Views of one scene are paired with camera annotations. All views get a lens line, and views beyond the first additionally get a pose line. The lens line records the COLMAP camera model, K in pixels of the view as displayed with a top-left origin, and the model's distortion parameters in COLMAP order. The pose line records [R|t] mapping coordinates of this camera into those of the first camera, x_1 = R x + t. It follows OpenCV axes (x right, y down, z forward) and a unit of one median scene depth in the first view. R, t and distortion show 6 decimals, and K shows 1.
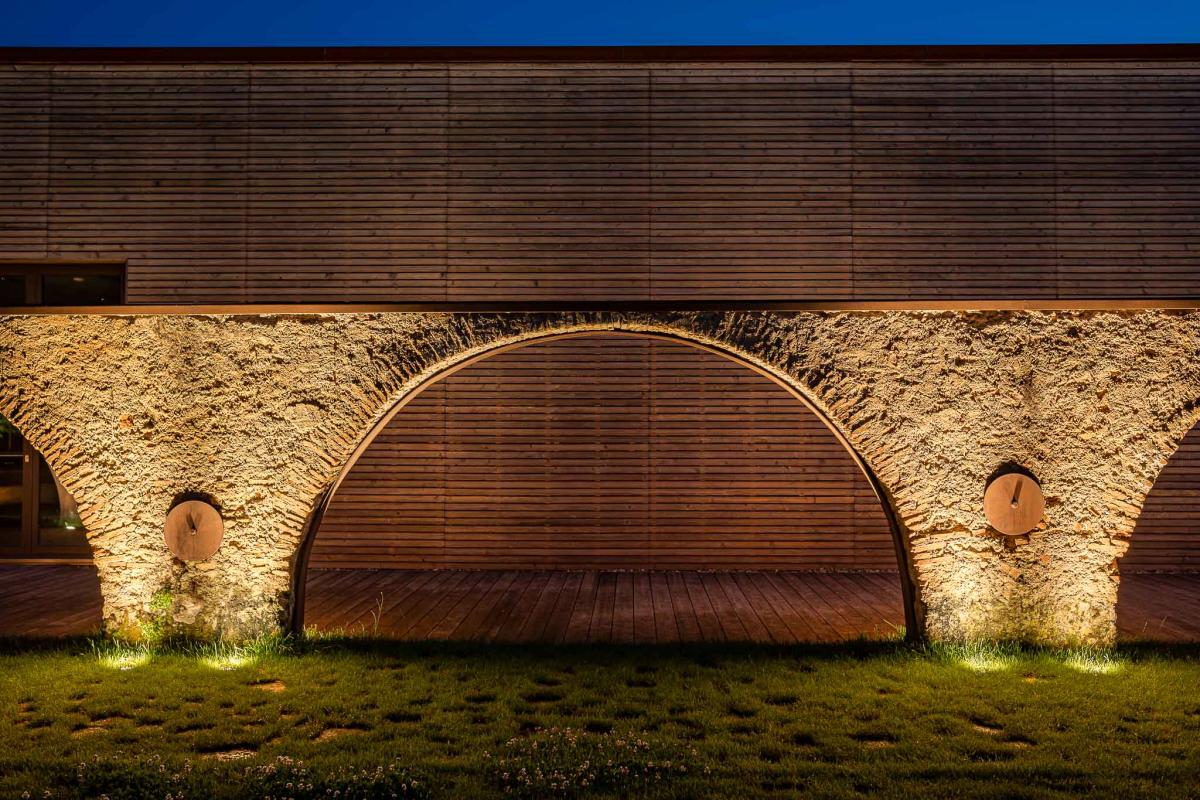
lens RADIAL K [[1152.9, 0, 593.3], [0, 1152.9, 398.3], [0, 0, 1]] dist [-0.016493, 0.000000]
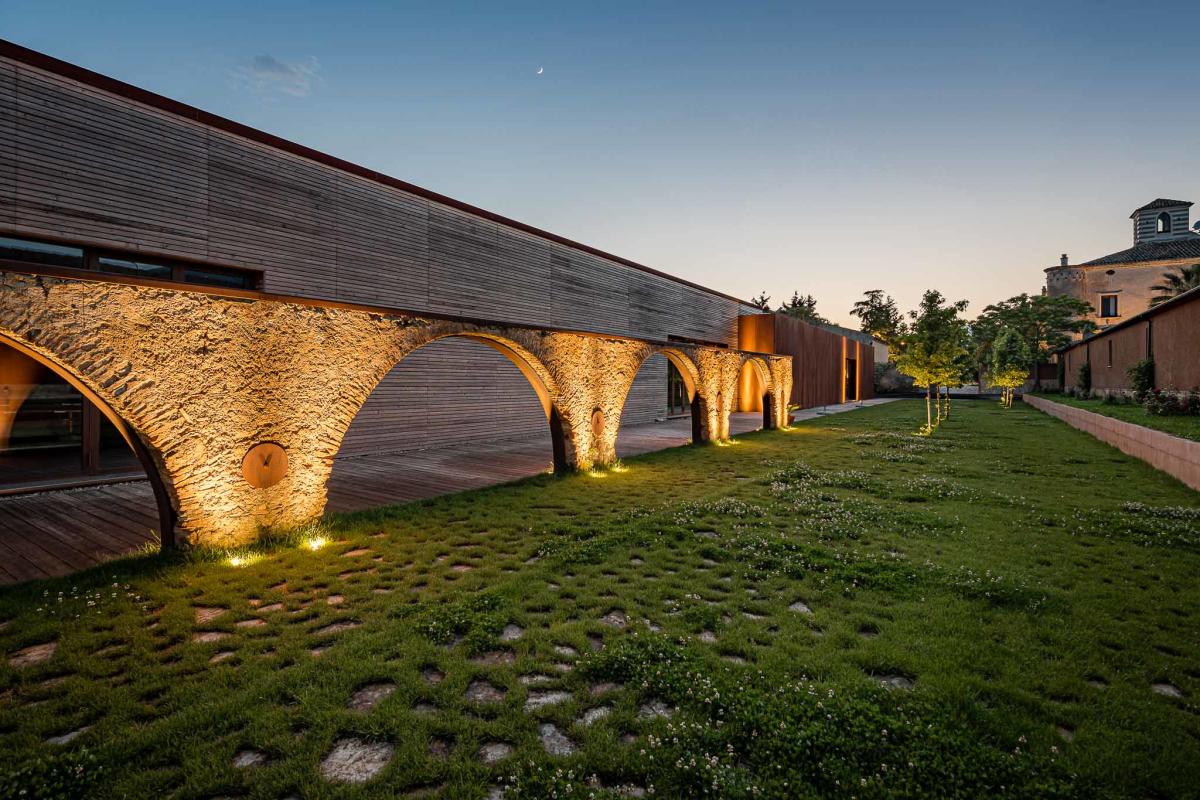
lens RADIAL K [[593.0, 0, 603.5], [0, 593.0, 381.1], [0, 0, 1]] dist [0.011092, -0.006050]
pose [[0.524050, 0.001835, 0.851685, -1.448538], [-0.033648, 0.999262, 0.018552, -0.001705], [-0.851022, -0.038380, 0.523725, 0.304845]]
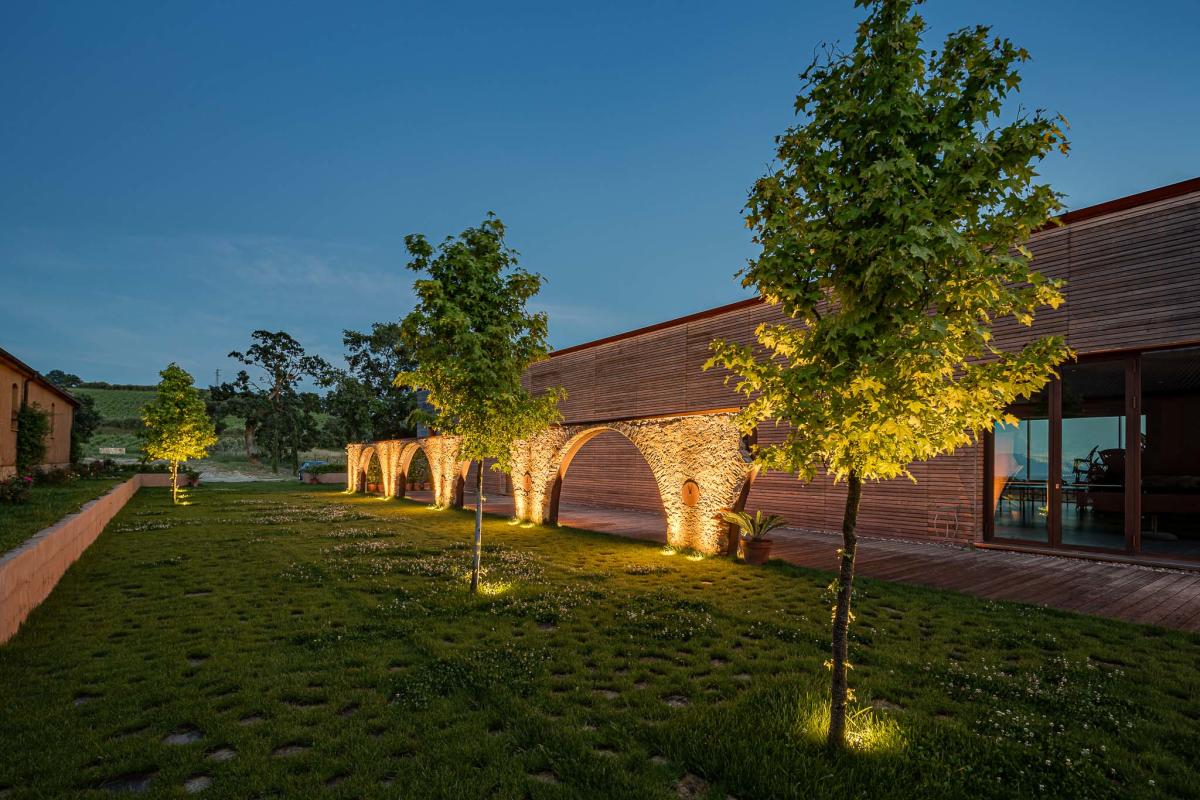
lens RADIAL K [[593.0, 0, 596.7], [0, 593.0, 457.9], [0, 0, 1]] dist [0.011092, -0.006050]
pose [[0.606413, -0.001668, -0.795148, 1.972862], [0.017549, 0.999782, 0.011286, -0.005579], [0.794956, -0.020798, 0.606311, 0.022478]]
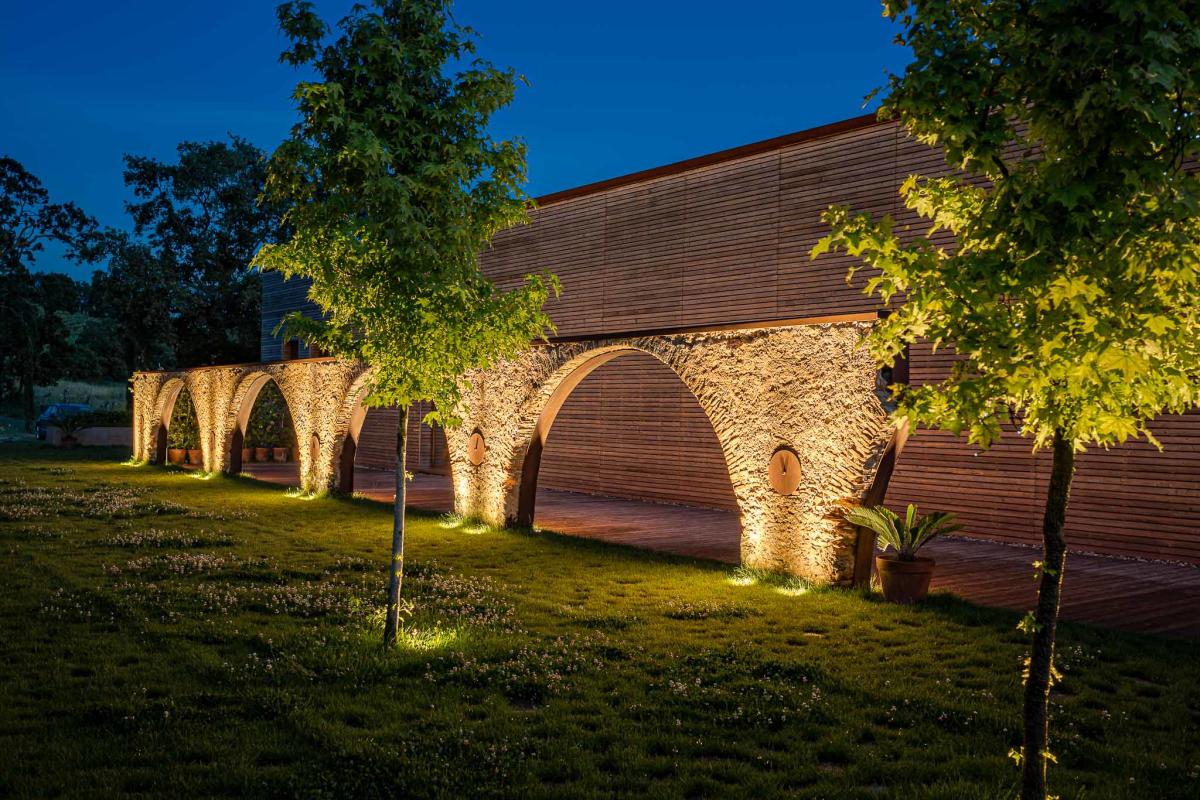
lens RADIAL K [[1152.9, 0, 595.1], [0, 1152.9, 396.7], [0, 0, 1]] dist [-0.016493, 0.000000]
pose [[0.601857, -0.000285, -0.798604, 2.012567], [0.007960, 0.999952, 0.005642, -0.006520], [0.798564, -0.009753, 0.601831, -0.020987]]
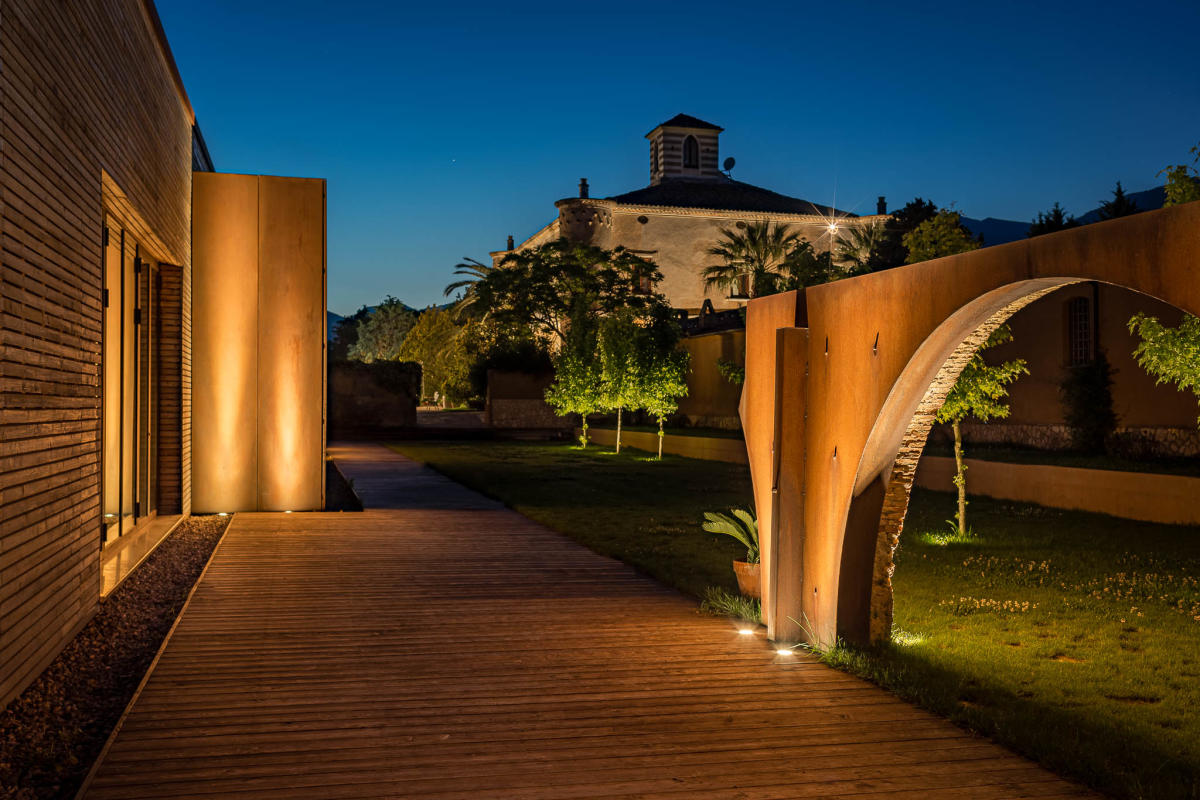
lens RADIAL K [[1152.9, 0, 596.8], [0, 1152.9, 398.7], [0, 0, 1]] dist [-0.016493, 0.000000]
pose [[-0.270759, 0.002933, 0.962643, 0.082662], [-0.041512, 0.999030, -0.014720, 0.033053], [-0.961752, -0.043947, -0.270375, 1.449310]]
